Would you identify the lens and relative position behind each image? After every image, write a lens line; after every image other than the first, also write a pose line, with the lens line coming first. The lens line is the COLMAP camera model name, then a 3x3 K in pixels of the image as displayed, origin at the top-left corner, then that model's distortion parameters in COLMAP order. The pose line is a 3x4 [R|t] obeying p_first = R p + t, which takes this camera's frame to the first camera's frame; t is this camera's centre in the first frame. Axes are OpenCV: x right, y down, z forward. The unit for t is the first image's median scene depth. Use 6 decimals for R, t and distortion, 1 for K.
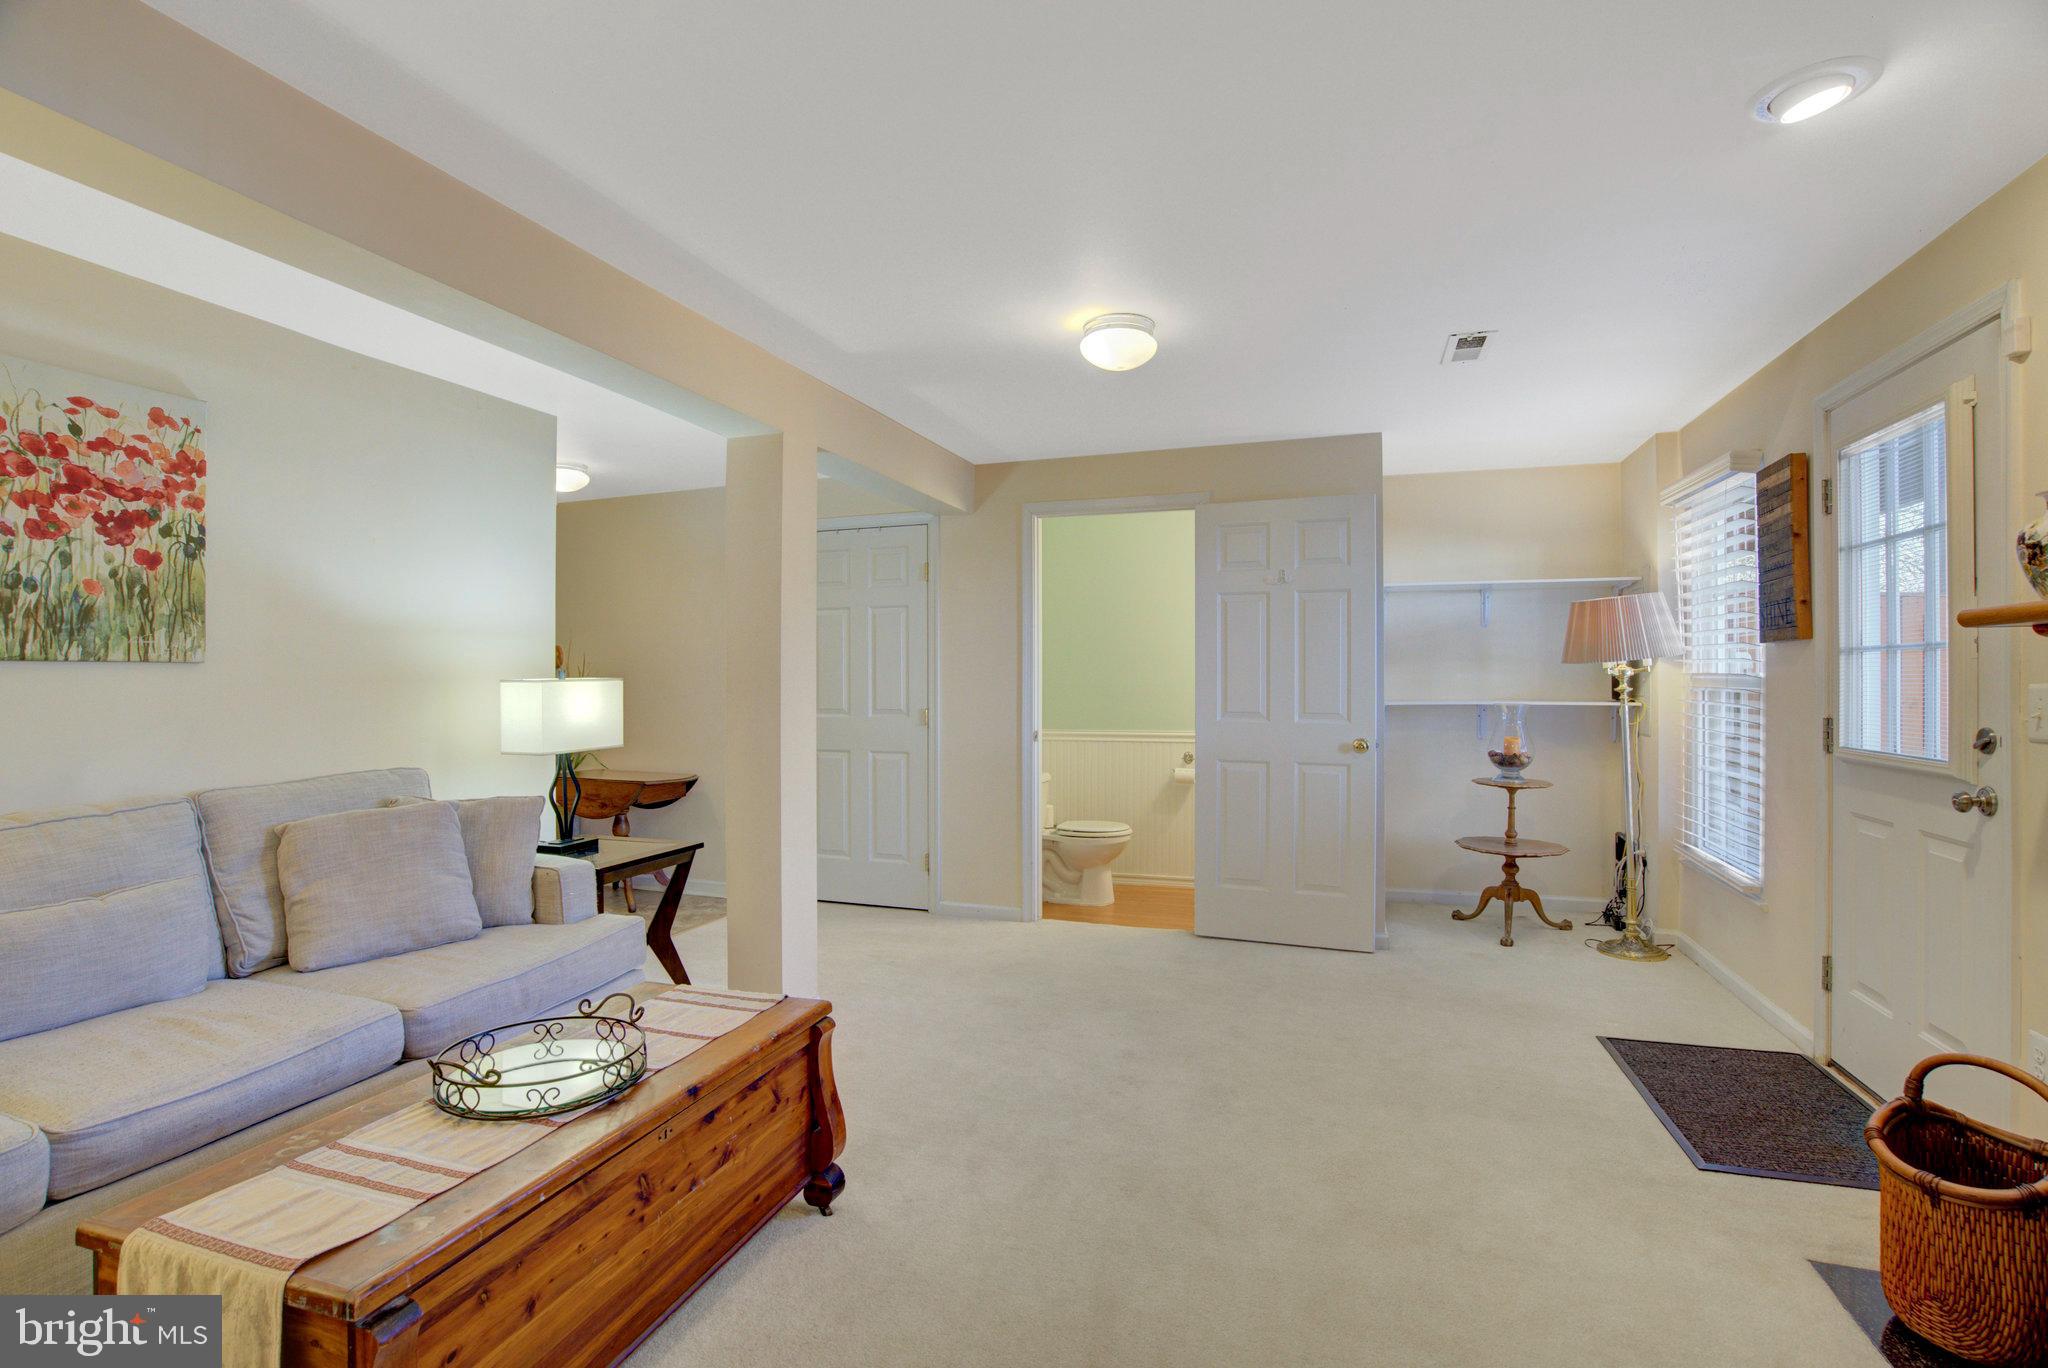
lens RADIAL K [[958.0, 0, 1014.5], [0, 958.0, 678.4], [0, 0, 1]] dist [-0.065917, 0.030210]
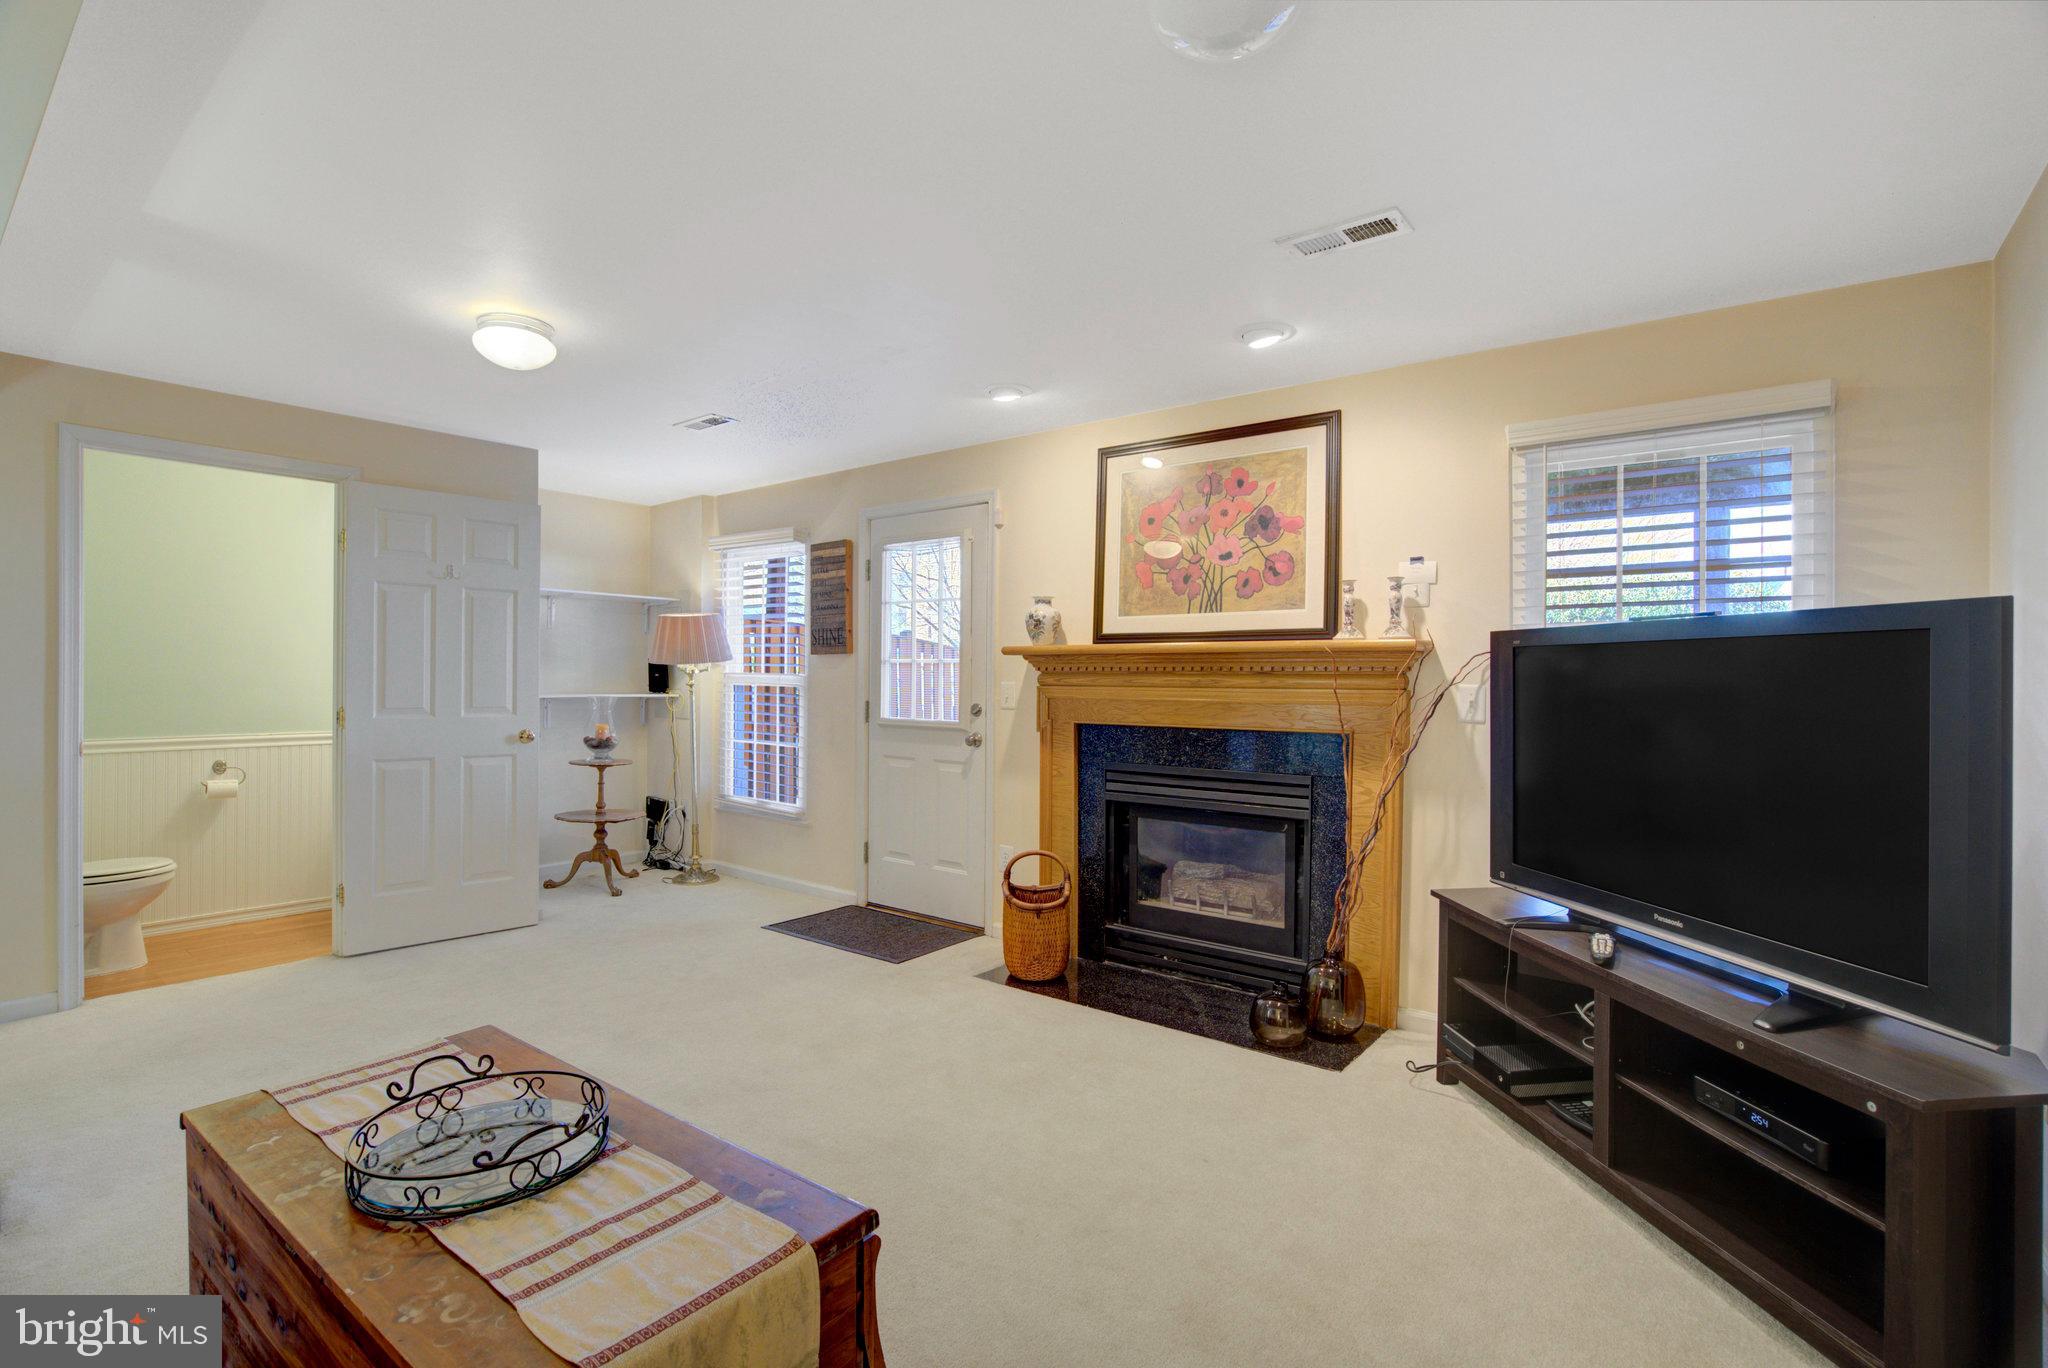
lens RADIAL K [[958.0, 0, 1014.5], [0, 958.0, 678.4], [0, 0, 1]] dist [-0.065917, 0.030210]
pose [[0.335714, 0.002688, 0.941960, -0.444801], [-0.010271, 0.999947, 0.000807, -0.001743], [-0.941908, -0.009946, 0.335723, 0.109754]]
